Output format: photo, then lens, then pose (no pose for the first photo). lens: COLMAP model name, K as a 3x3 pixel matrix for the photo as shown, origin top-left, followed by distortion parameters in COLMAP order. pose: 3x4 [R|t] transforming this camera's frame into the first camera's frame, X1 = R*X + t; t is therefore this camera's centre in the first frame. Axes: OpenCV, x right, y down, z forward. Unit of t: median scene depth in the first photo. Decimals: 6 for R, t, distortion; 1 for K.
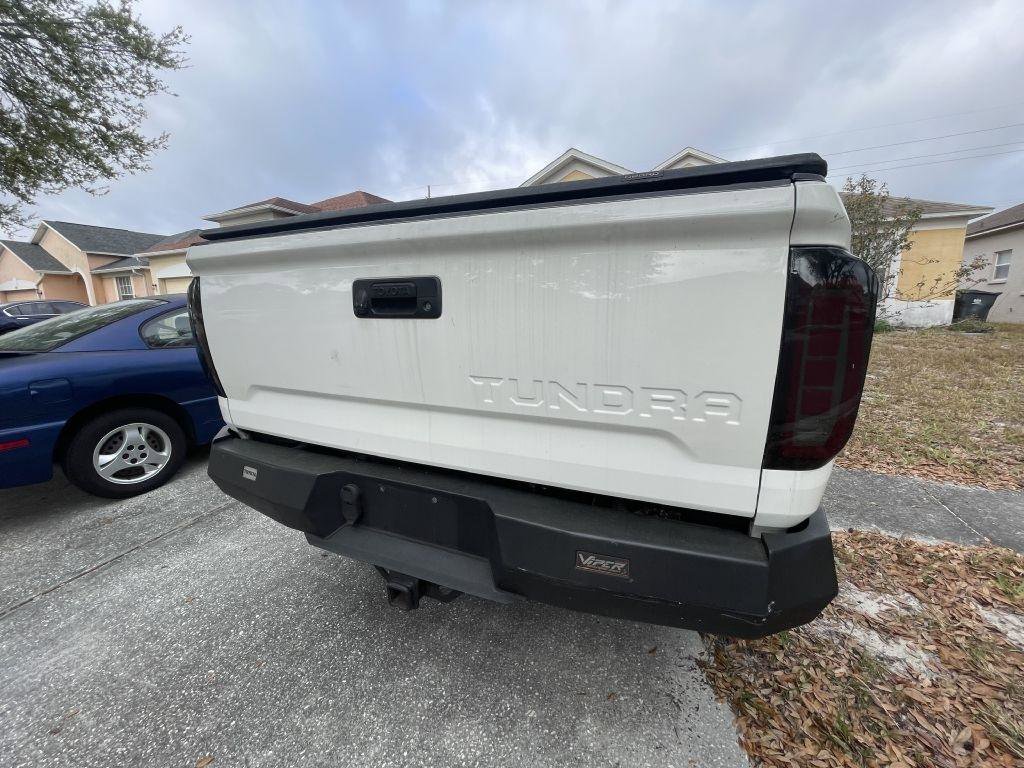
lens RADIAL K [[407.7, 0, 512.3], [0, 407.7, 382.1], [0, 0, 1]] dist [0.005638, -0.001449]
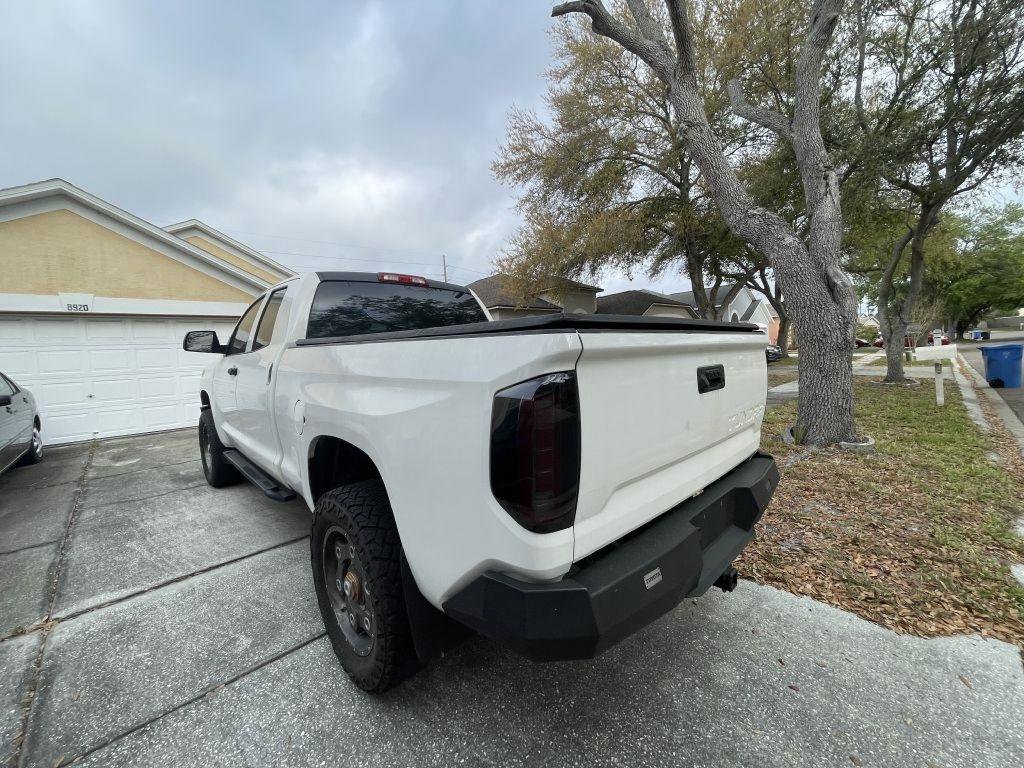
lens RADIAL K [[407.7, 0, 511.1], [0, 407.7, 384.9], [0, 0, 1]] dist [0.005638, -0.001449]
pose [[0.388149, -0.069880, 0.918944, -1.673358], [0.230463, 0.972801, -0.023368, -0.264773], [-0.892316, 0.220853, 0.393696, 0.882878]]
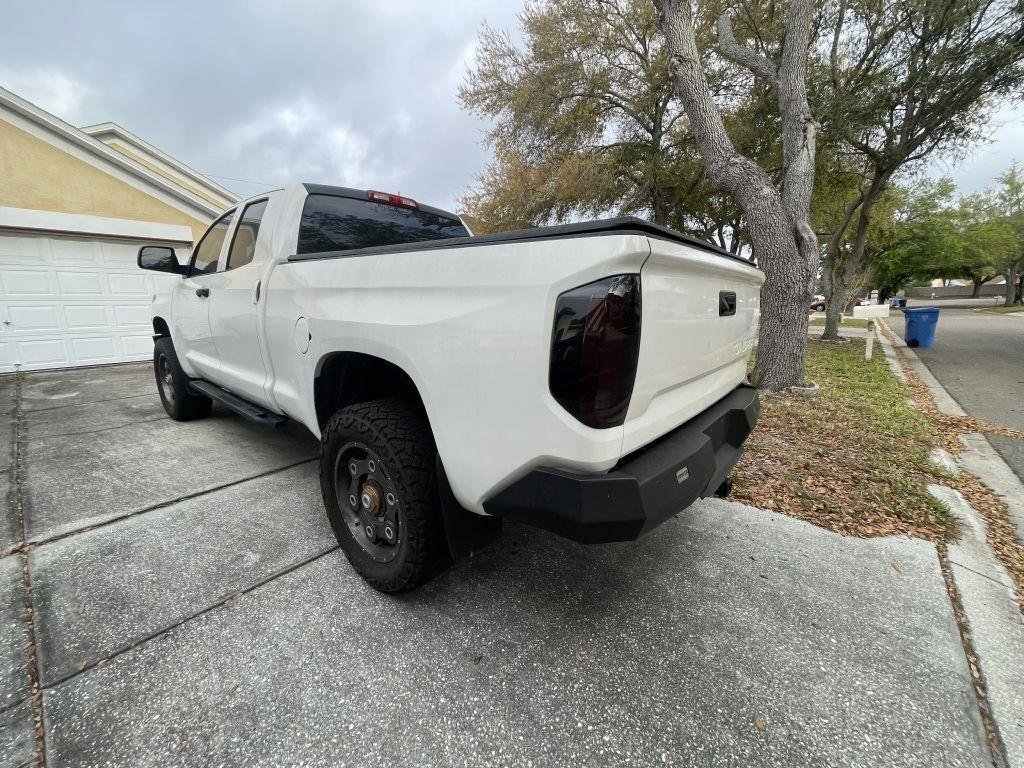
lens RADIAL K [[407.7, 0, 509.9], [0, 407.7, 382.4], [0, 0, 1]] dist [0.005638, -0.001449]
pose [[0.291551, -0.167072, 0.941852, -1.787740], [0.199291, 0.973631, 0.111019, -0.209490], [-0.935565, 0.155335, 0.317159, 1.110838]]
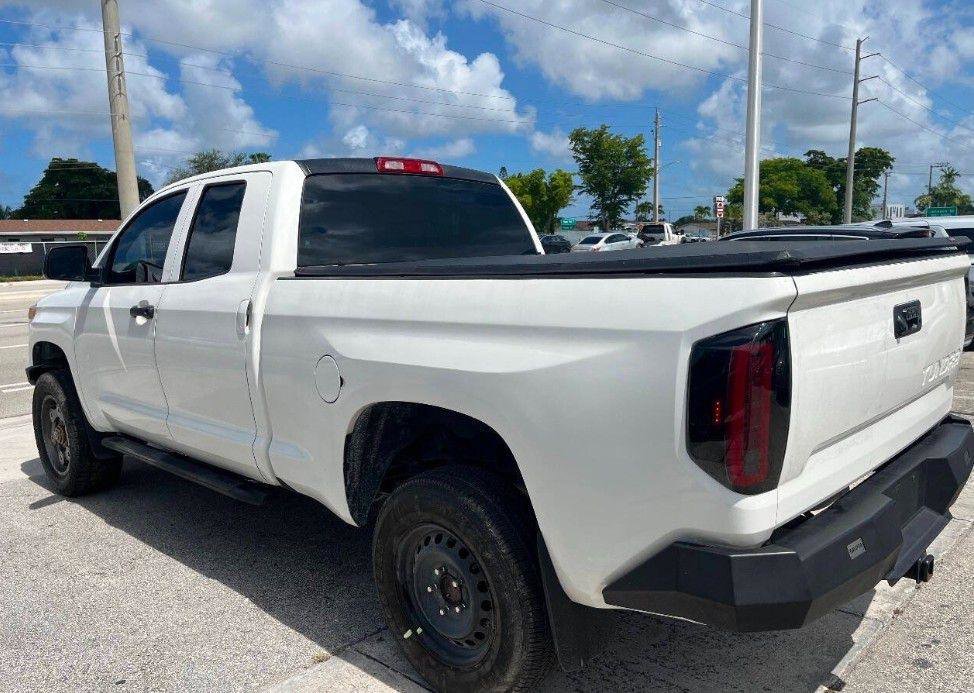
lens RADIAL K [[754.0, 0, 486.9], [0, 754.0, 365.4], [0, 0, 1]] dist [0.025696, -0.010167]
pose [[0.351034, -0.130357, 0.927244, -2.390564], [0.245853, 0.968350, 0.043062, -0.397171], [-0.903511, 0.212850, 0.371972, 1.090304]]
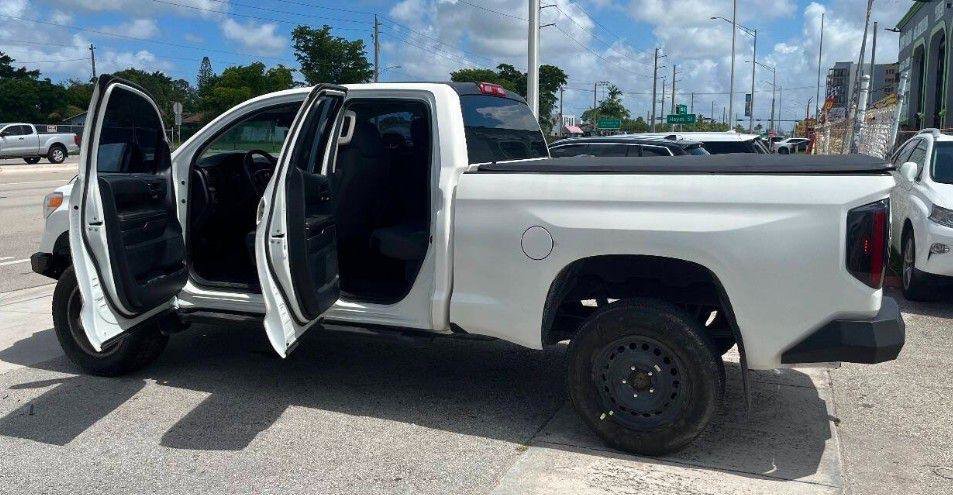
lens RADIAL K [[752.1, 0, 467.0], [0, 752.1, 233.4], [0, 0, 1]] dist [0.074133, -0.004984]
pose [[-0.013282, -0.097977, 0.995100, -3.668159], [0.240857, 0.965571, 0.098285, -0.813444], [-0.970470, 0.240982, 0.010774, 2.640939]]
